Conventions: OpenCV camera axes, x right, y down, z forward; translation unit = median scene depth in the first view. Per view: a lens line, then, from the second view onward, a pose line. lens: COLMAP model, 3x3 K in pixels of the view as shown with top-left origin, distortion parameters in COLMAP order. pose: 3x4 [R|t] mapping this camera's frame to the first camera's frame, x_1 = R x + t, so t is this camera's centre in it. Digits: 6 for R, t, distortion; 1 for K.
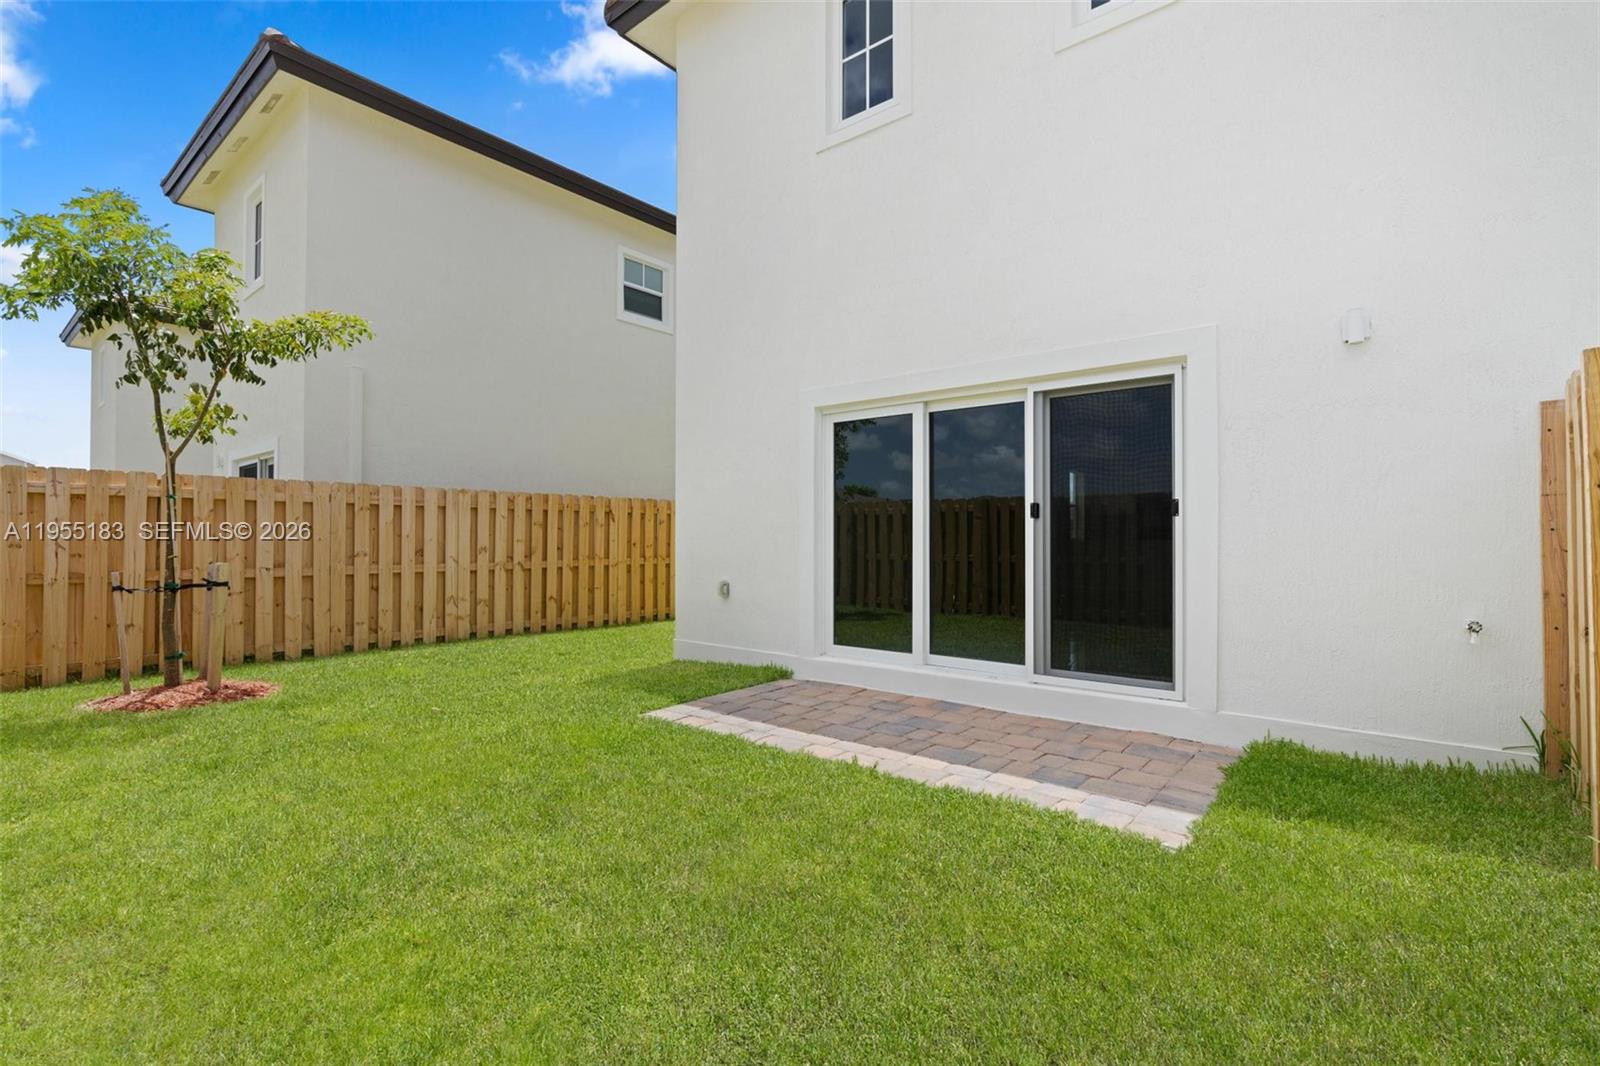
lens RADIAL K [[744.7, 0, 800.0], [0, 744.7, 533.0], [0, 0, 1]] dist [-0.004048, -0.000337]
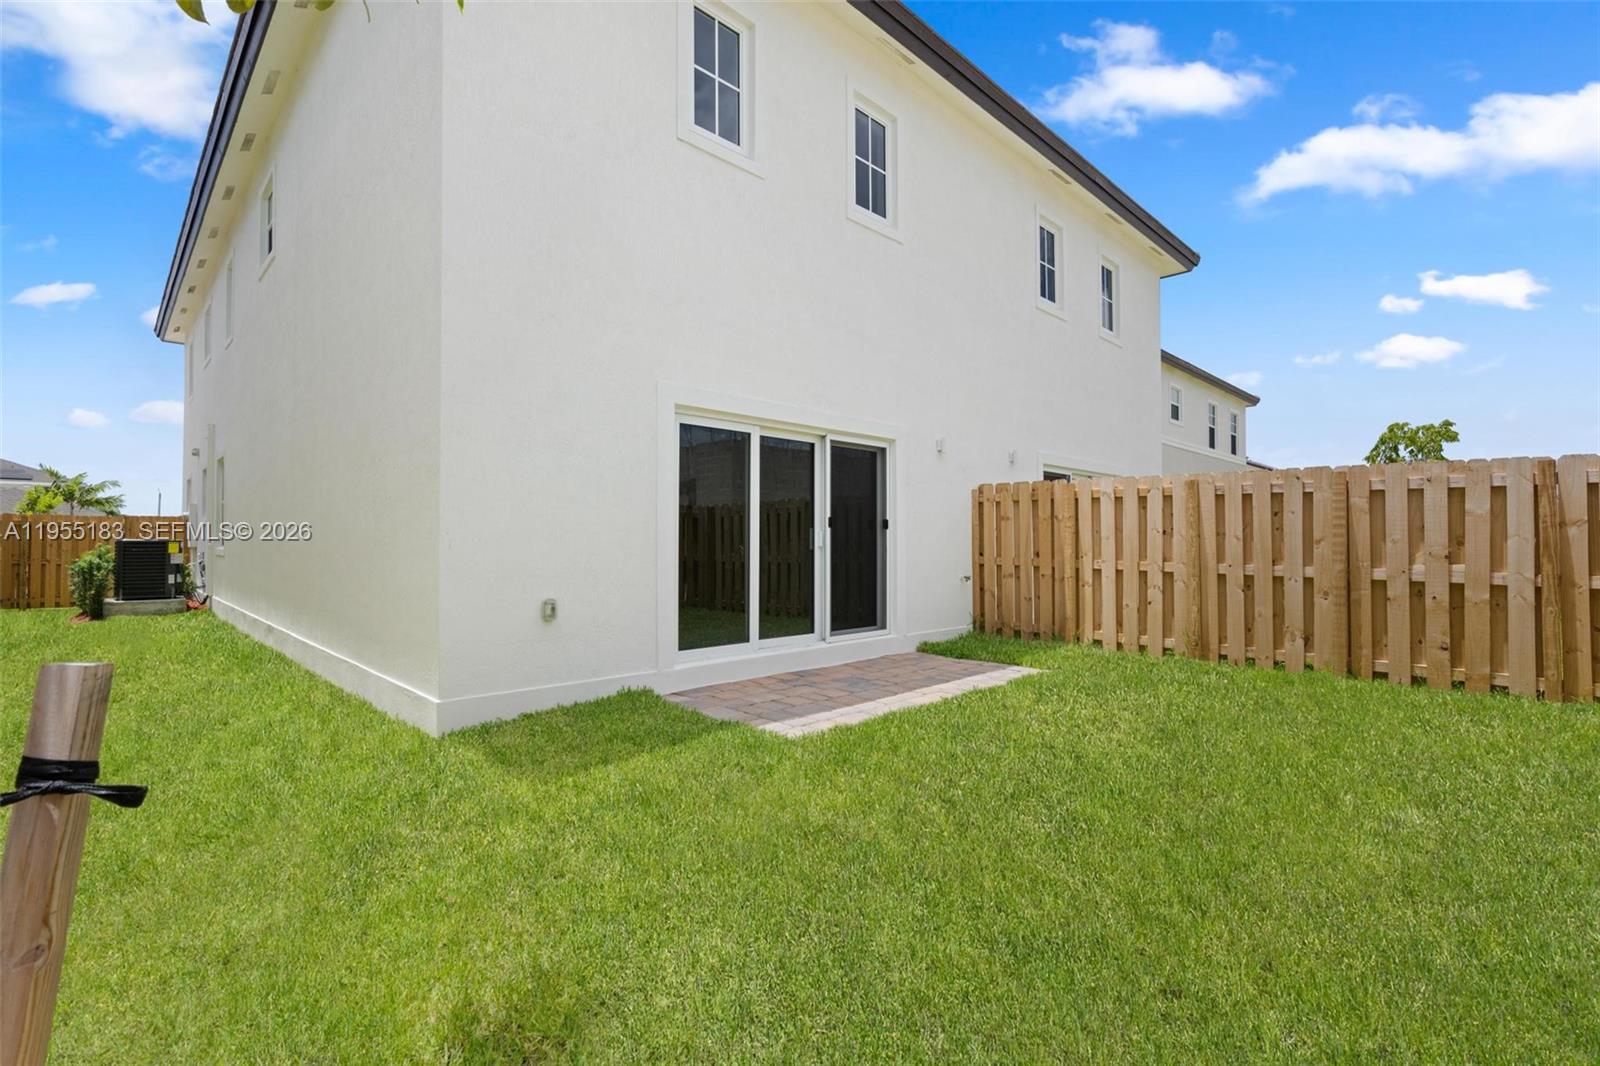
lens RADIAL K [[744.7, 0, 800.0], [0, 744.7, 533.0], [0, 0, 1]] dist [-0.004048, -0.000337]
pose [[0.078627, 0.015379, 0.996785, -0.714262], [-0.005398, 0.999873, -0.015000, 0.007567], [-0.996889, -0.004202, 0.078700, 0.603314]]
